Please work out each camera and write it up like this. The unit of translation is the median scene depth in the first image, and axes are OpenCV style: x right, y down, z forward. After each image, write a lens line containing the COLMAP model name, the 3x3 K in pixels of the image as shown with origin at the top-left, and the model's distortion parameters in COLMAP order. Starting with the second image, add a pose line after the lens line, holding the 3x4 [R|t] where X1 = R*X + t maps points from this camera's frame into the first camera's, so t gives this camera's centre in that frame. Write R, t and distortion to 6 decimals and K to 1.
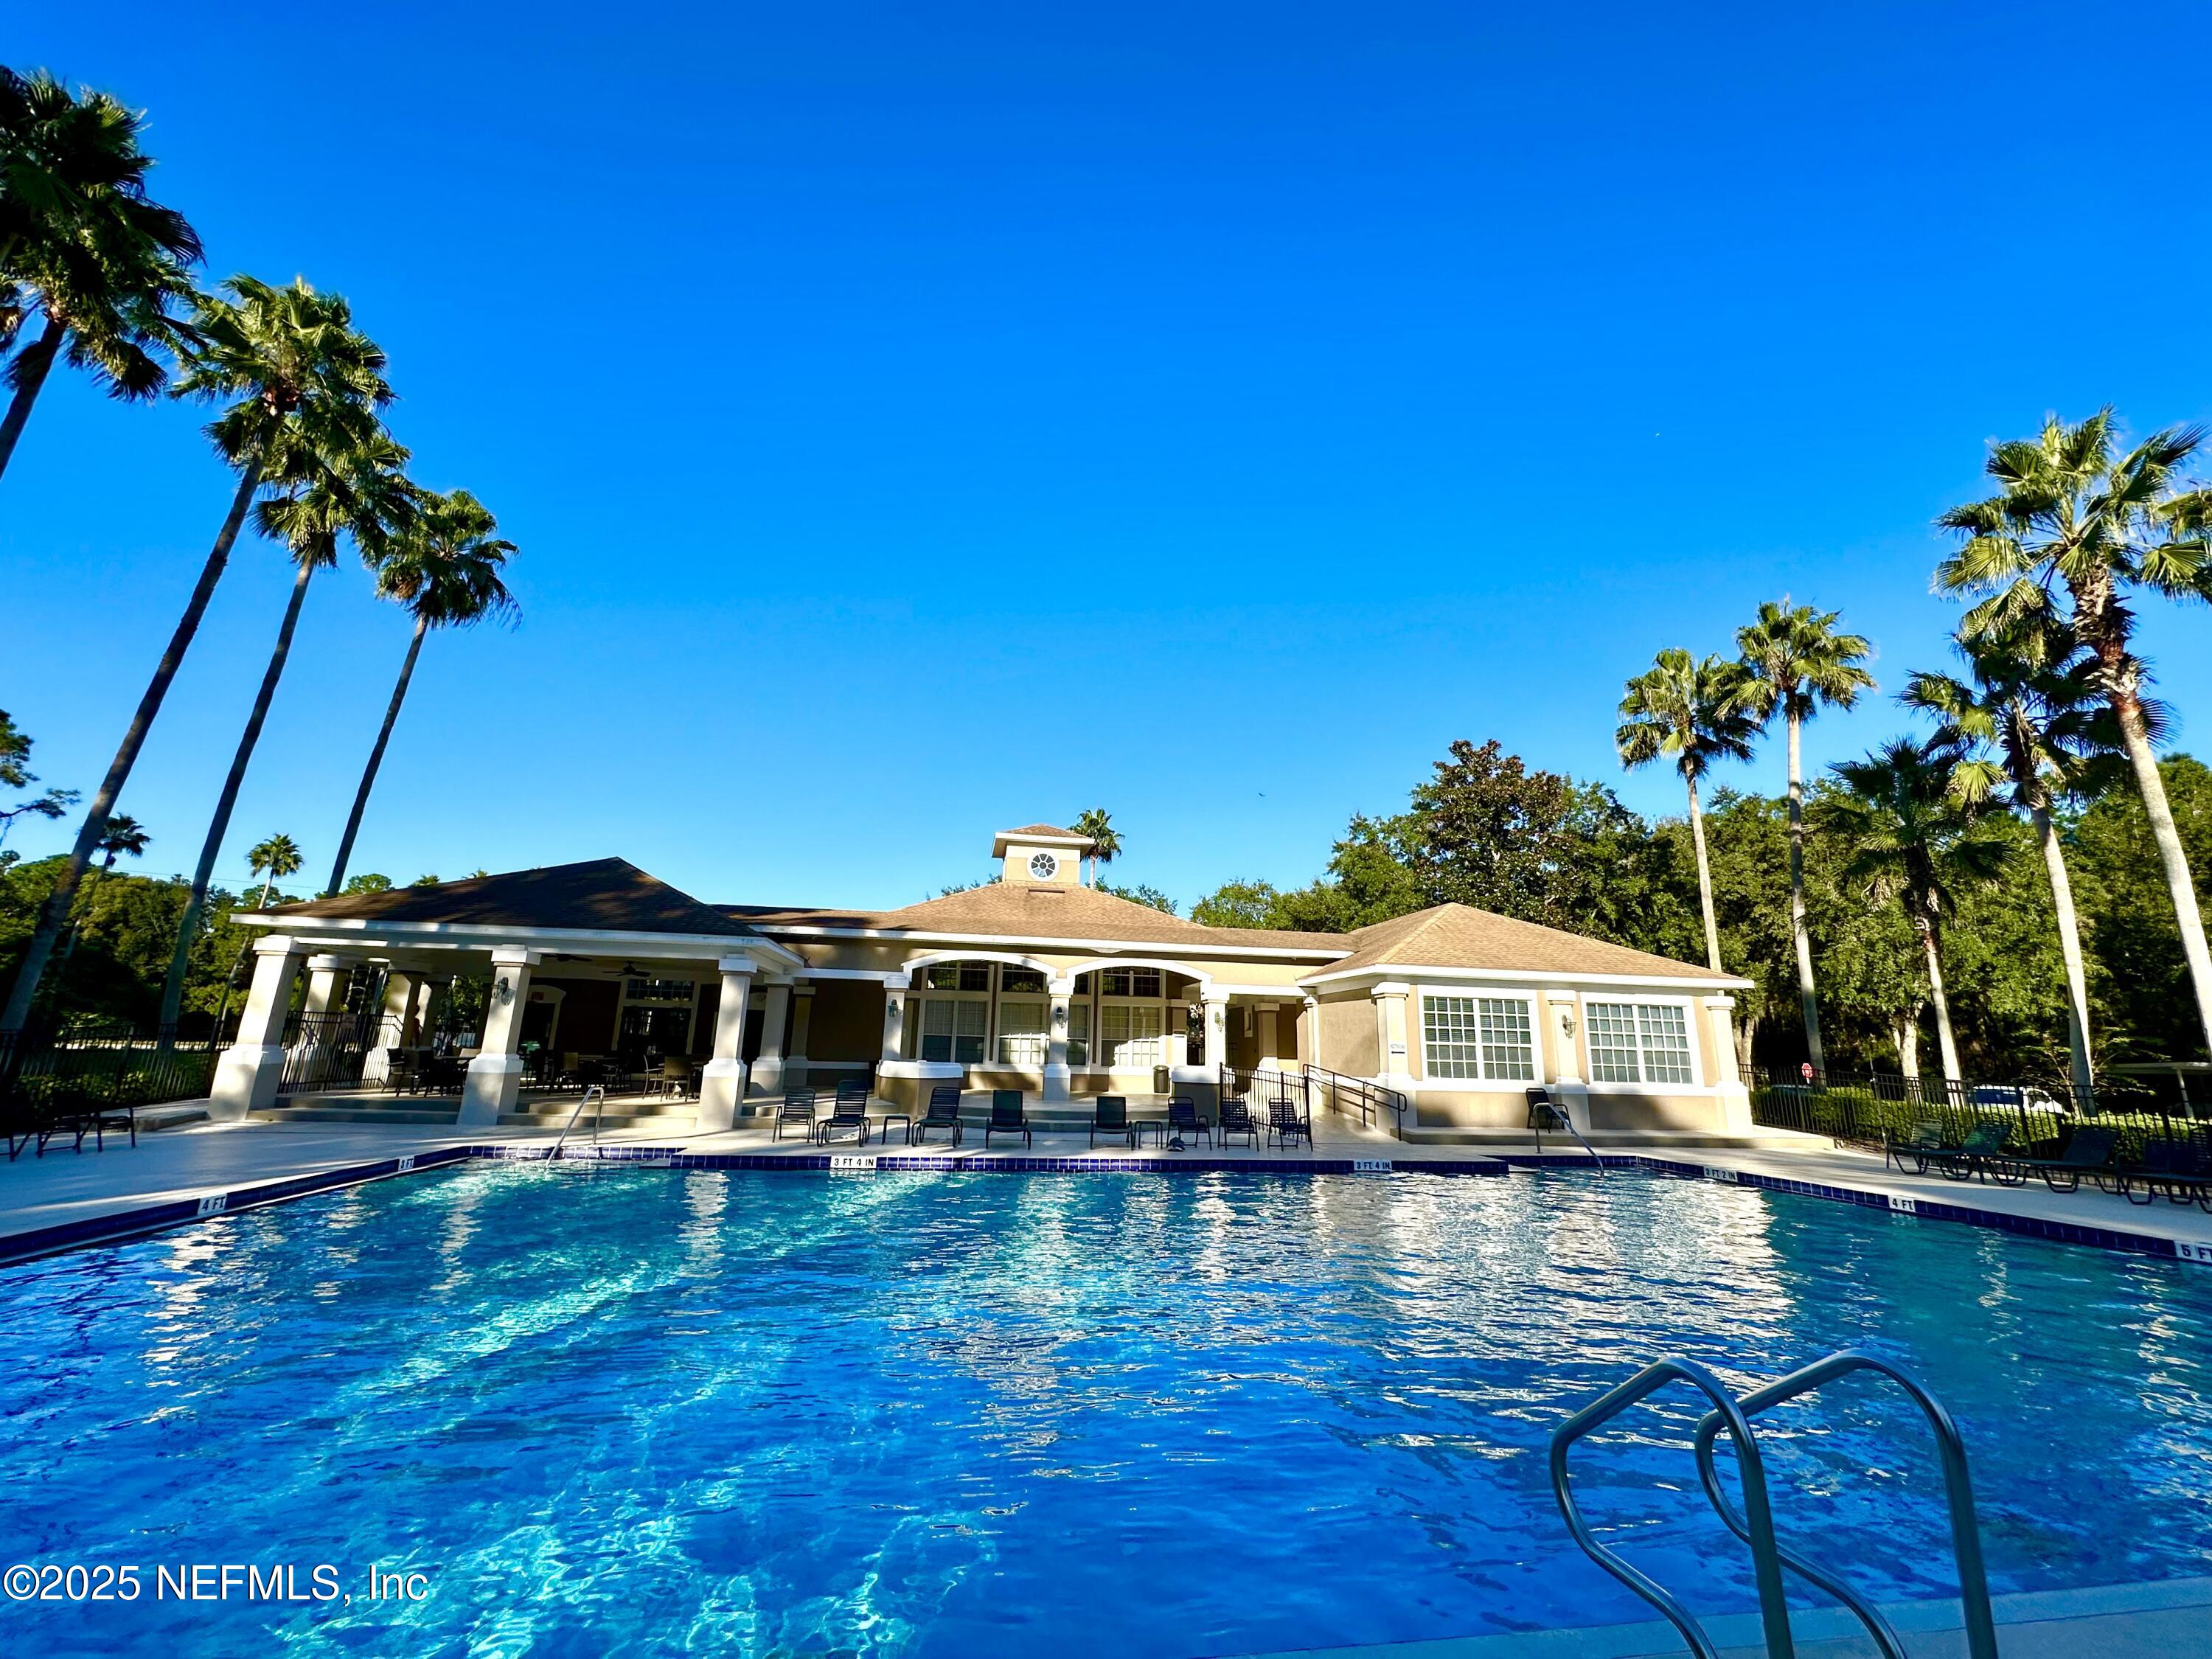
lens RADIAL K [[893.8, 0, 1120.3], [0, 893.8, 831.8], [0, 0, 1]] dist [-0.004237, 0.000744]
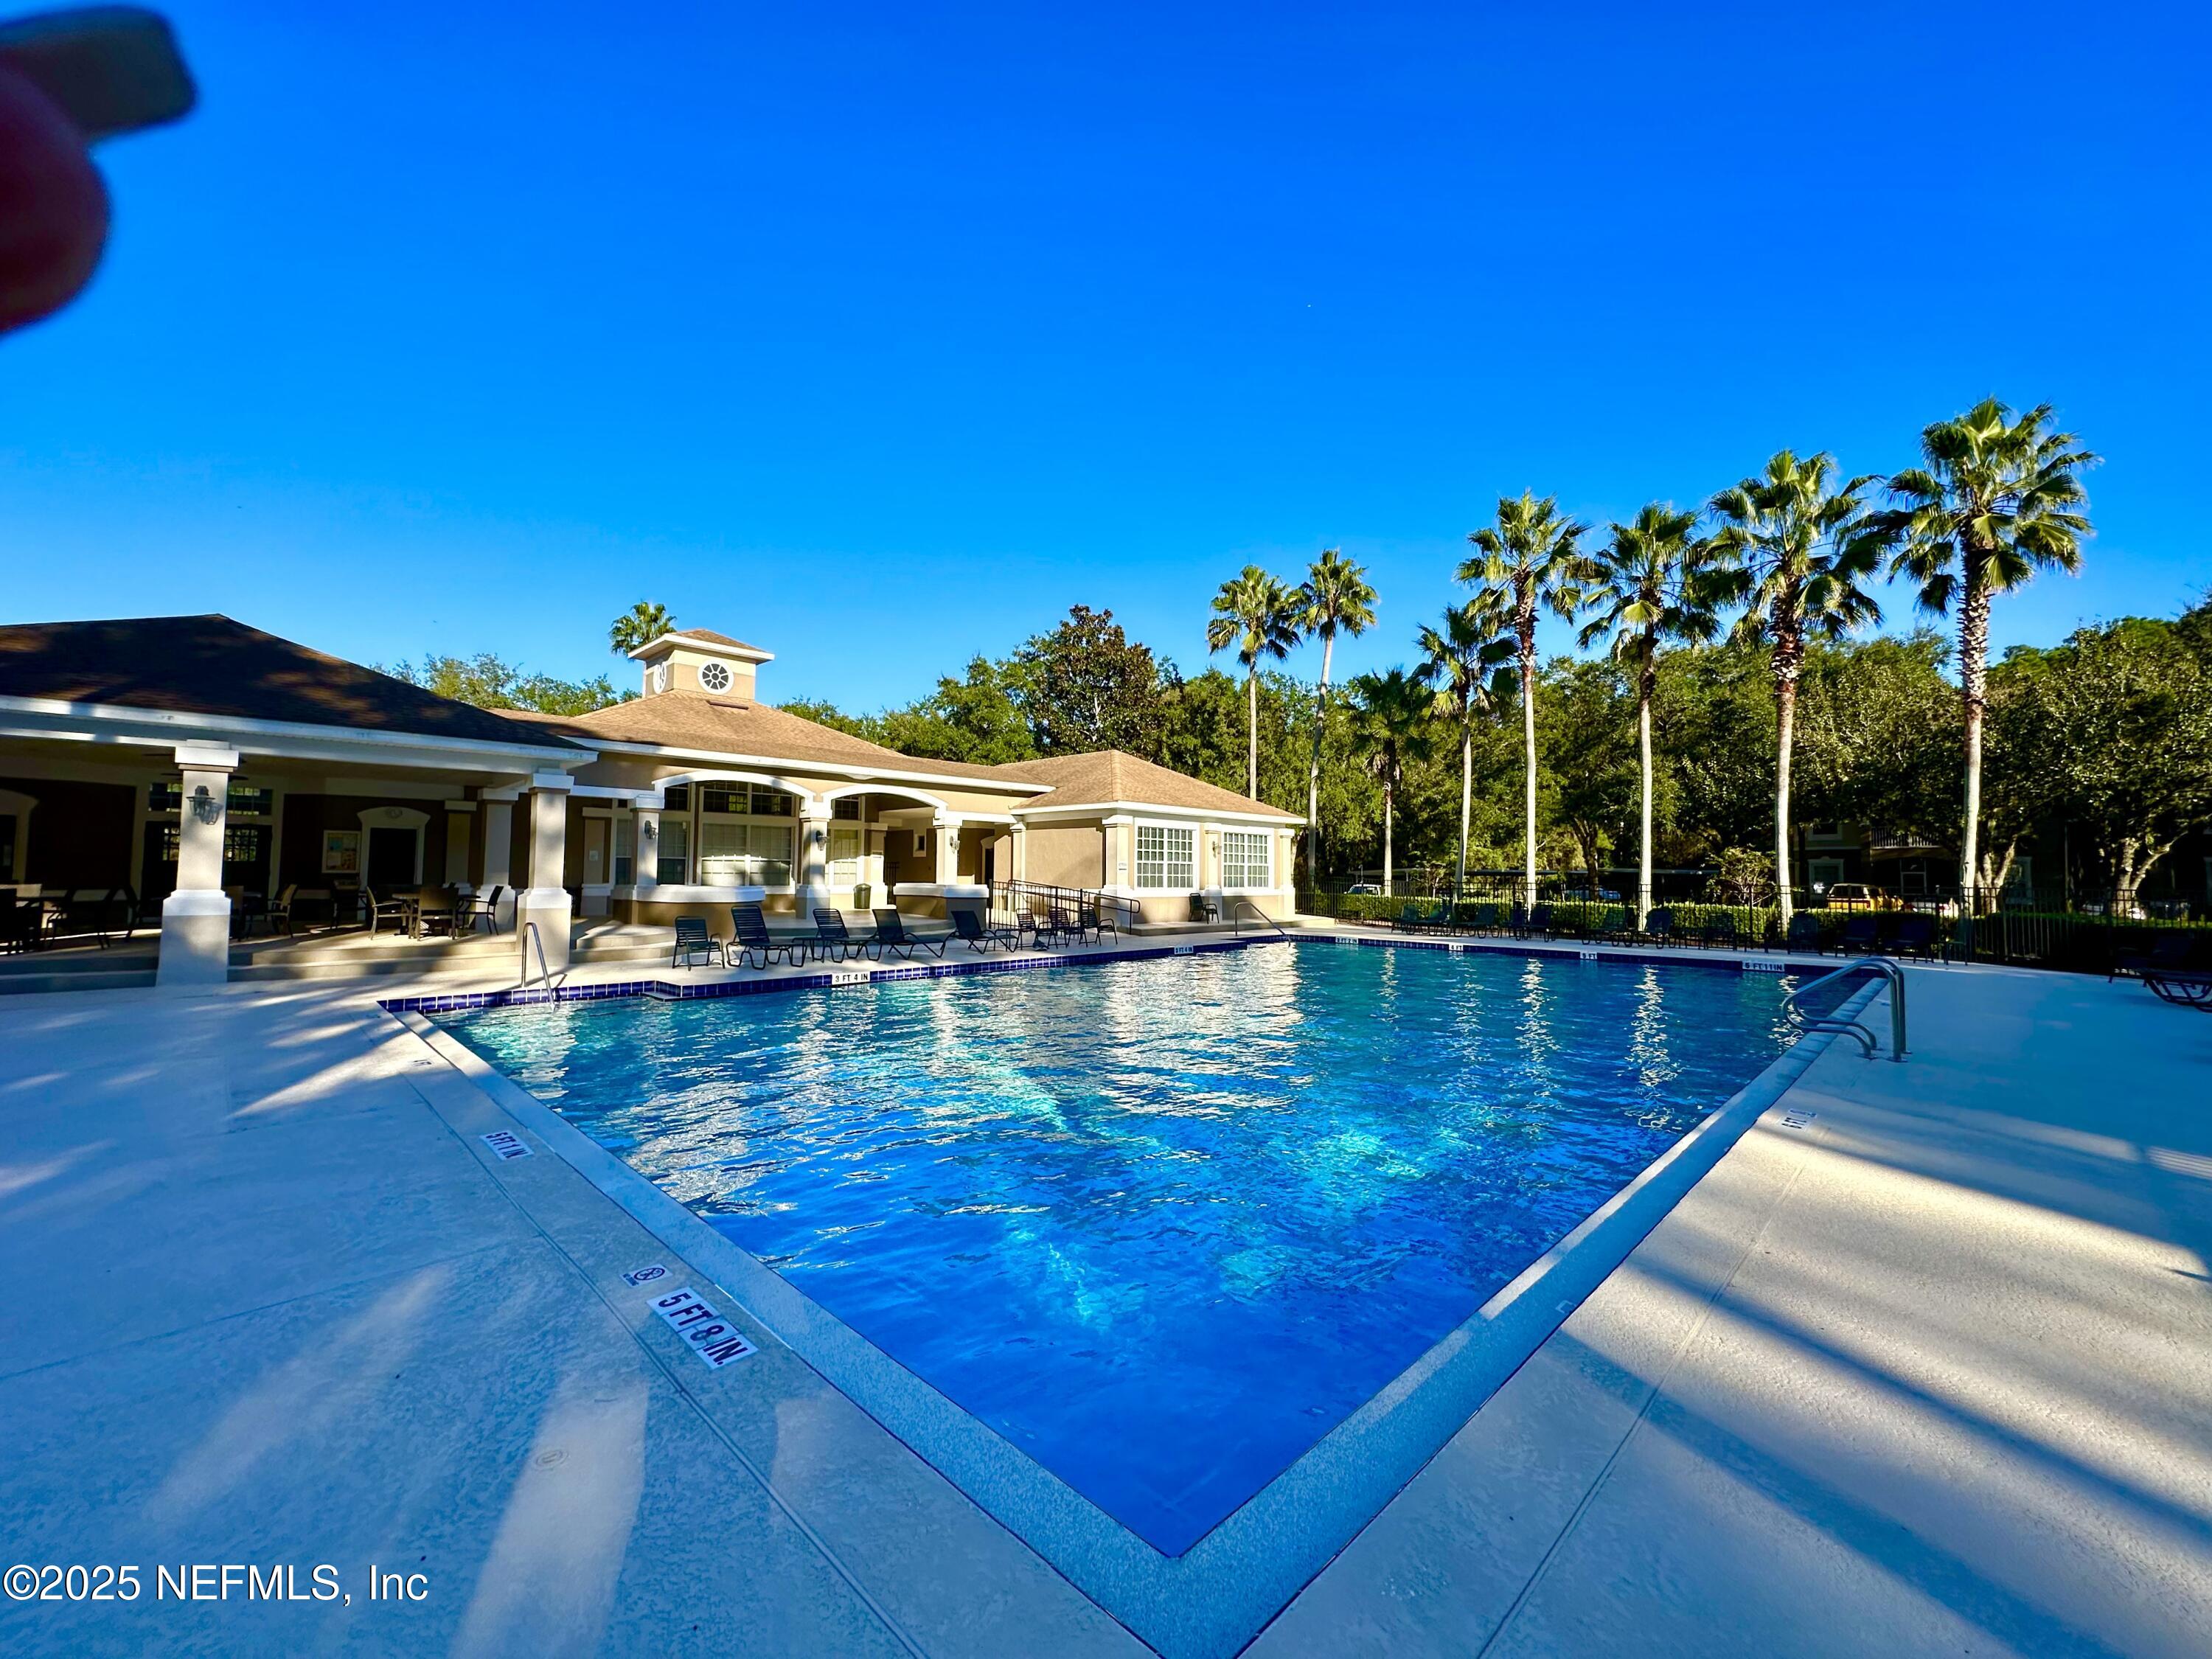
lens RADIAL K [[893.8, 0, 1098.3], [0, 893.8, 826.4], [0, 0, 1]] dist [-0.004237, 0.000744]
pose [[0.809949, 0.013588, 0.586343, -0.425096], [-0.128682, 0.979489, 0.155058, -0.006104], [-0.572209, -0.201041, 0.795084, 0.015111]]
